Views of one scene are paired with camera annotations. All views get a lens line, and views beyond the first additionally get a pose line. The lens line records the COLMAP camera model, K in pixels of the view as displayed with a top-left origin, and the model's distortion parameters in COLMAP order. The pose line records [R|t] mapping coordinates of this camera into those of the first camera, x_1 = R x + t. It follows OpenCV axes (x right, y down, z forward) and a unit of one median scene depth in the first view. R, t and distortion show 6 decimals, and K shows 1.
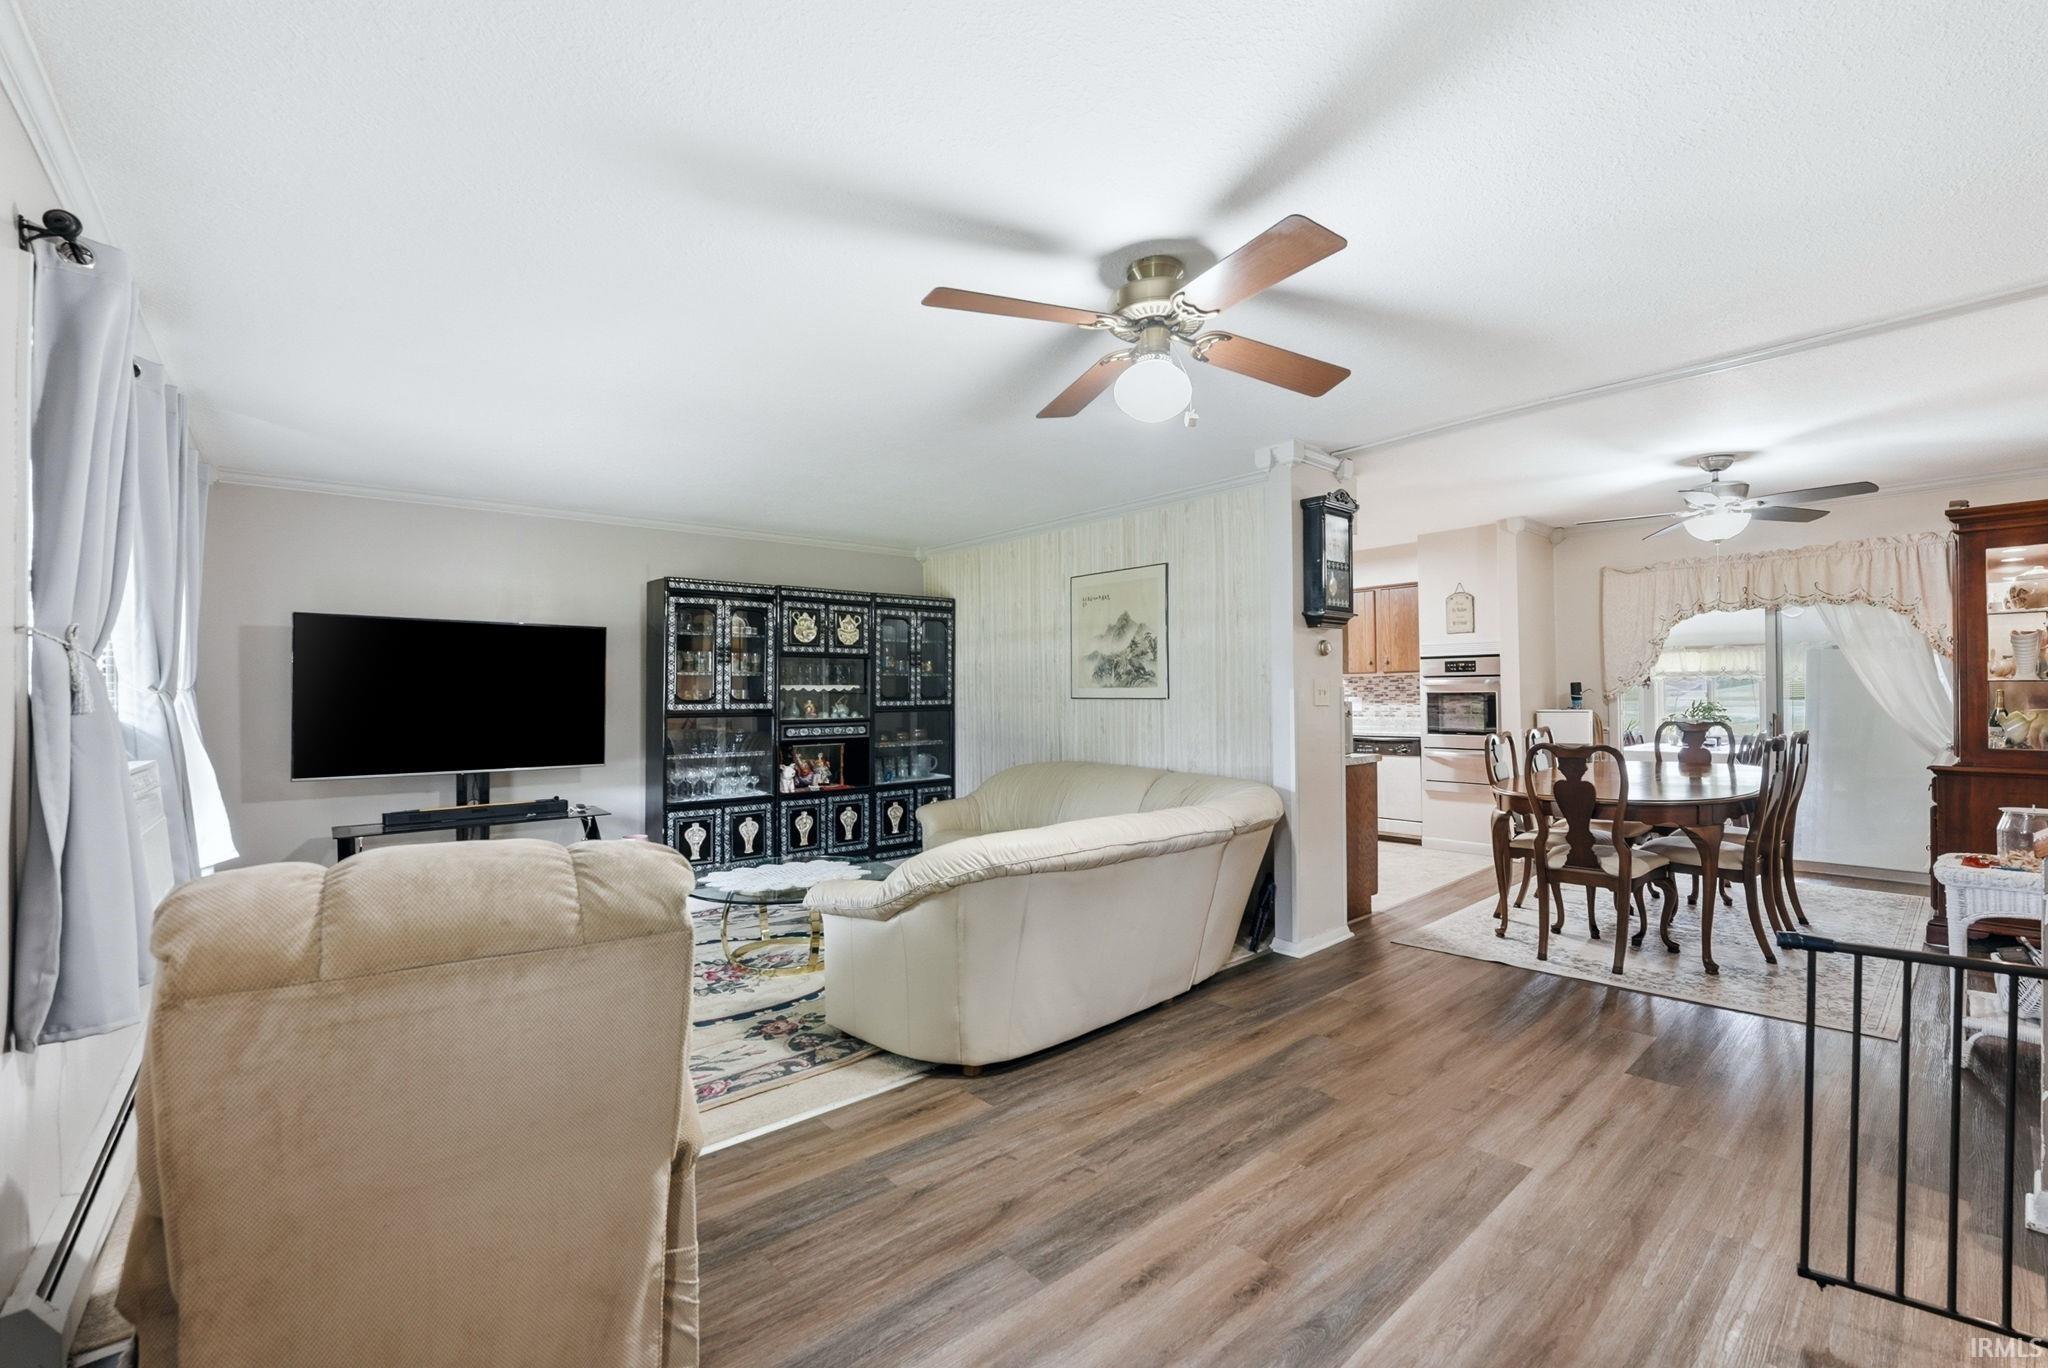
lens RADIAL K [[849.0, 0, 1032.8], [0, 849.0, 685.7], [0, 0, 1]] dist [-0.019515, 0.000787]
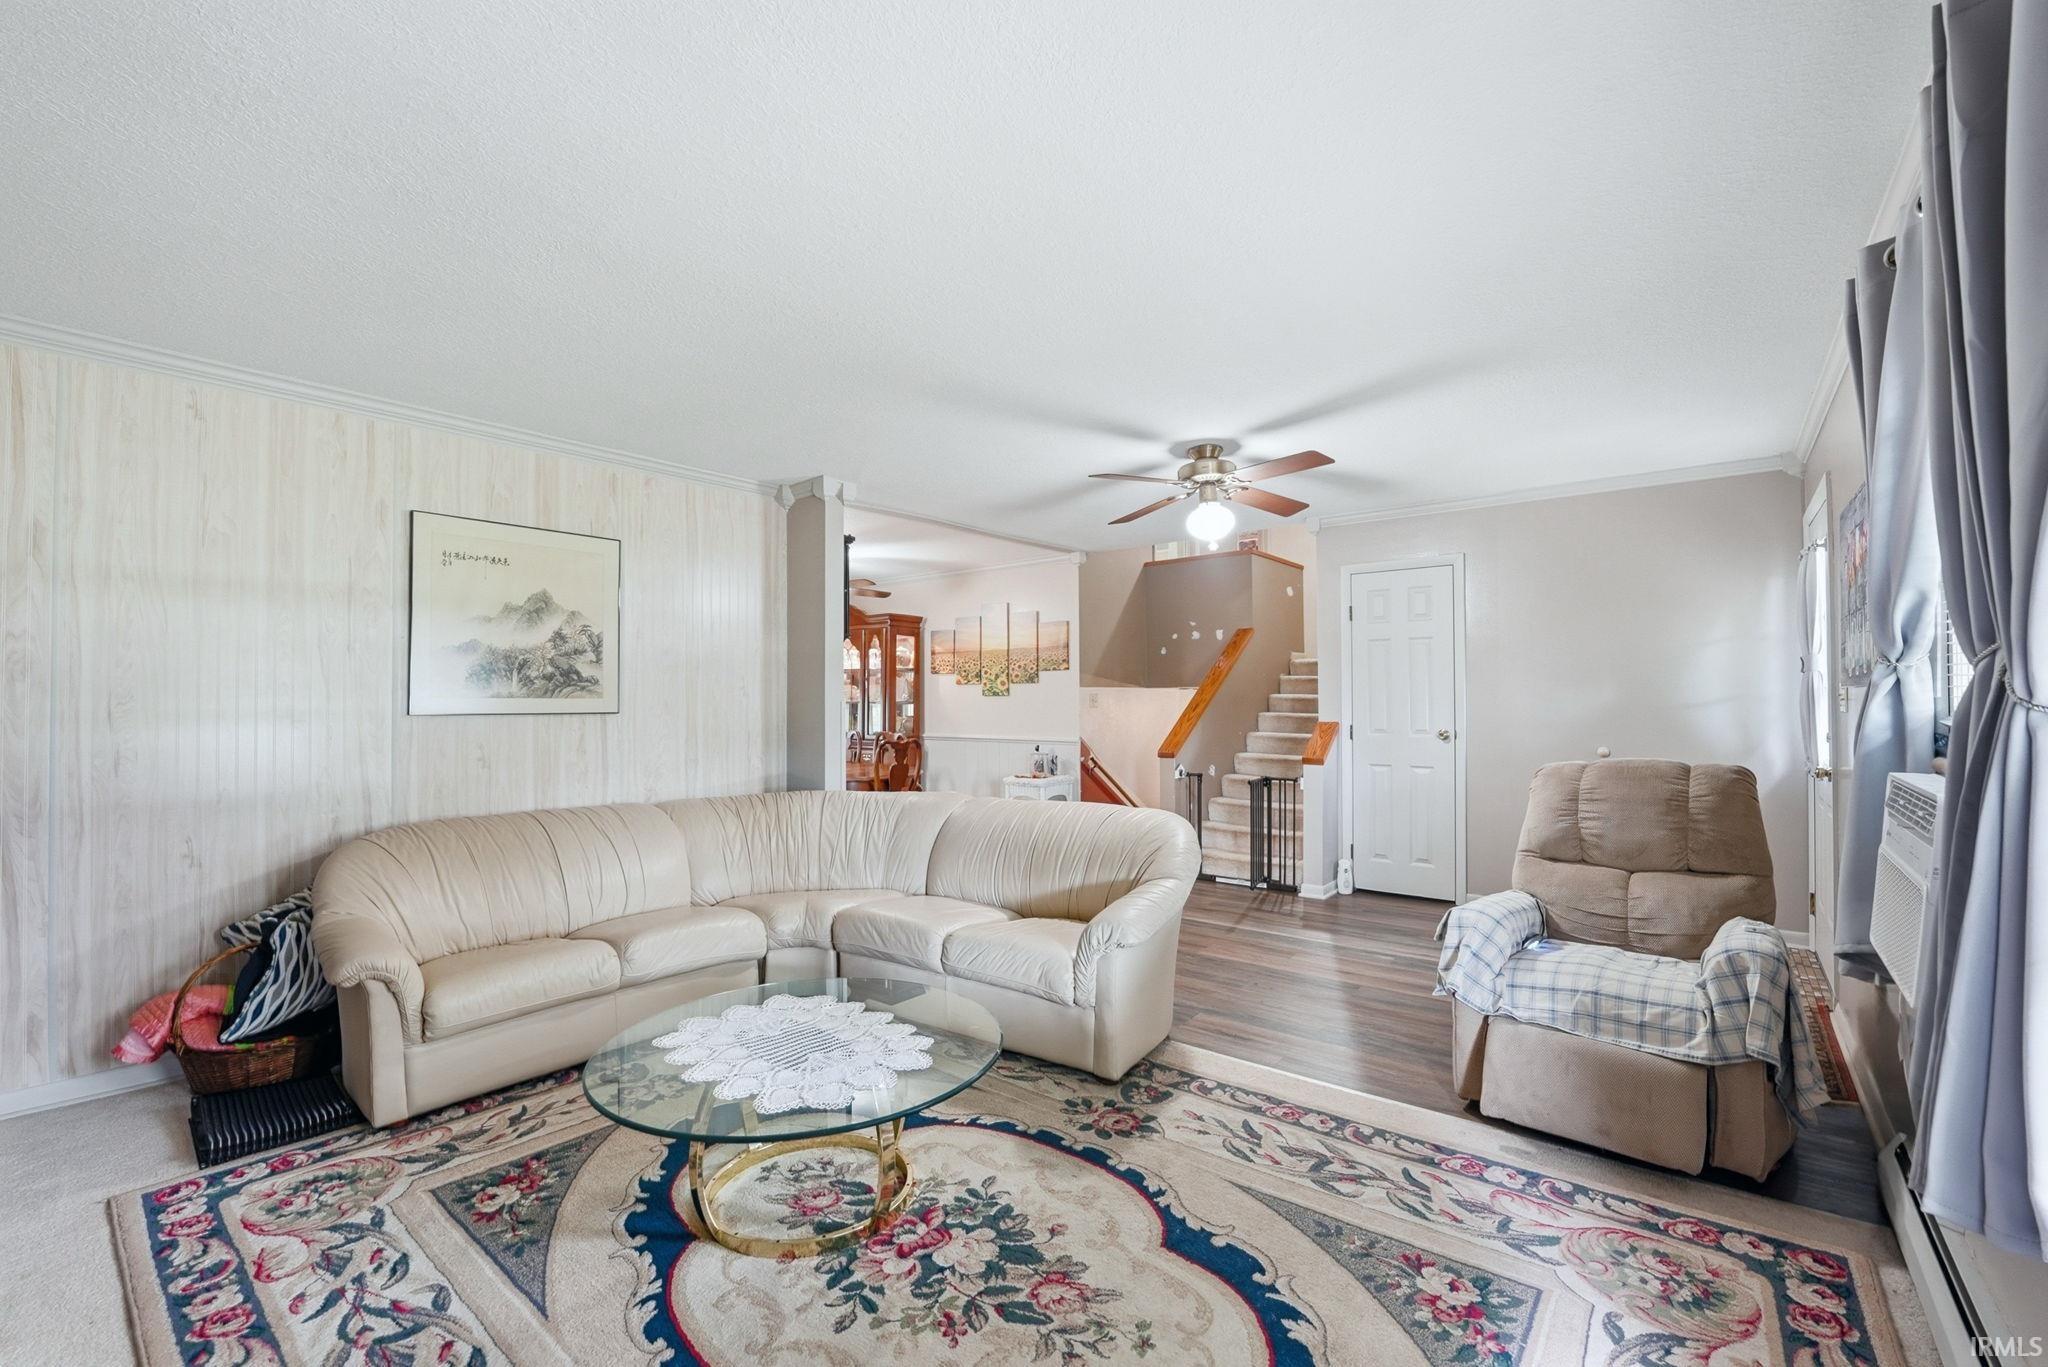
lens RADIAL K [[849.0, 0, 1018.7], [0, 849.0, 693.4], [0, 0, 1]] dist [-0.019515, 0.000787]
pose [[-0.163637, 0.024434, 0.986218, -0.666150], [-0.001541, 0.999686, -0.025023, 0.015710], [-0.986519, -0.005614, -0.163548, 0.758141]]
